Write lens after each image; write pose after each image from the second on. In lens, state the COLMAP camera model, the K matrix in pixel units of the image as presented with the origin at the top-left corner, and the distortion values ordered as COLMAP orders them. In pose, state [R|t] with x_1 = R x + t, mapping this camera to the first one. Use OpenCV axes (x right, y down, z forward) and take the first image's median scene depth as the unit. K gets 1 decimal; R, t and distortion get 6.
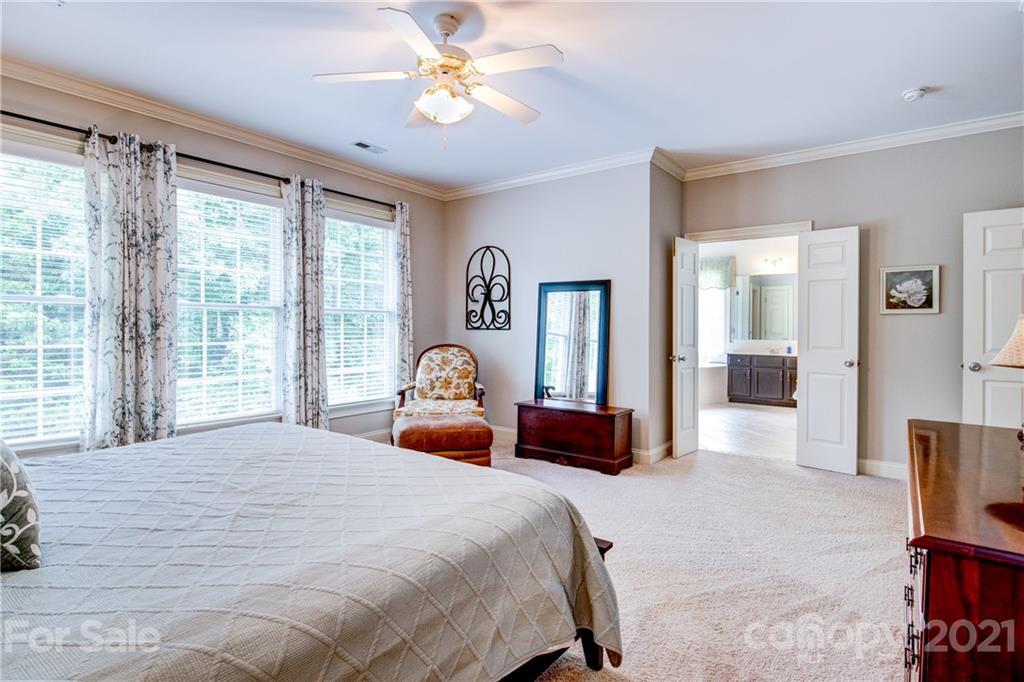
lens RADIAL K [[514.0, 0, 510.3], [0, 514.0, 335.0], [0, 0, 1]] dist [-0.006725, 0.001830]
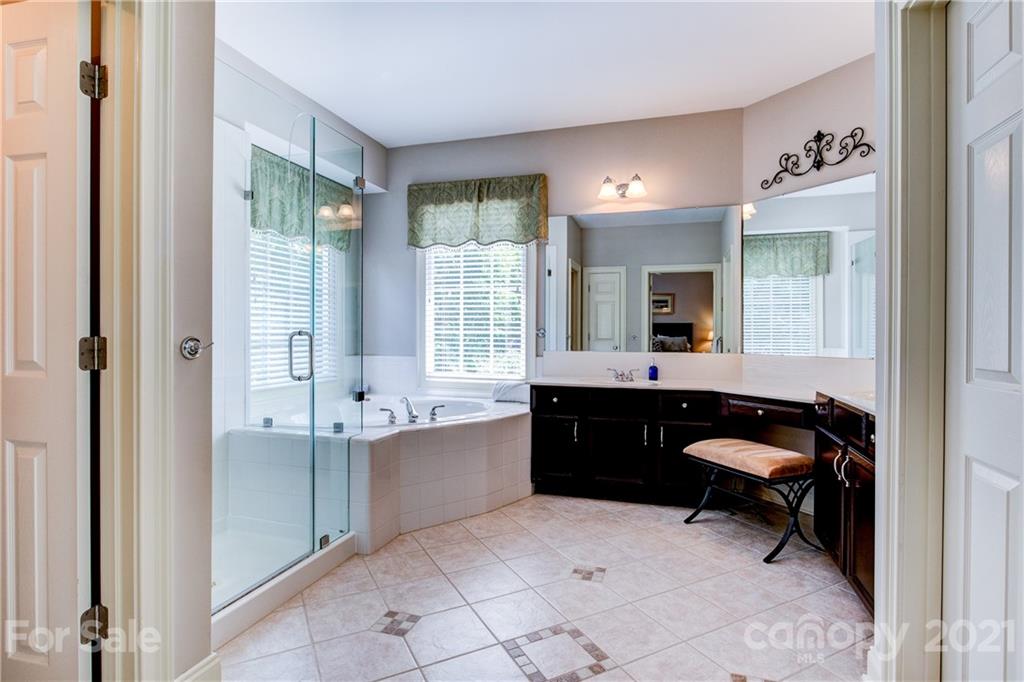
lens RADIAL K [[514.0, 0, 513.5], [0, 514.0, 340.2], [0, 0, 1]] dist [-0.006725, 0.001830]
pose [[0.937660, 0.002681, 0.347545, 0.245887], [-0.000336, 0.999977, -0.006808, 0.001914], [-0.347555, 0.006267, 0.937639, 0.567697]]
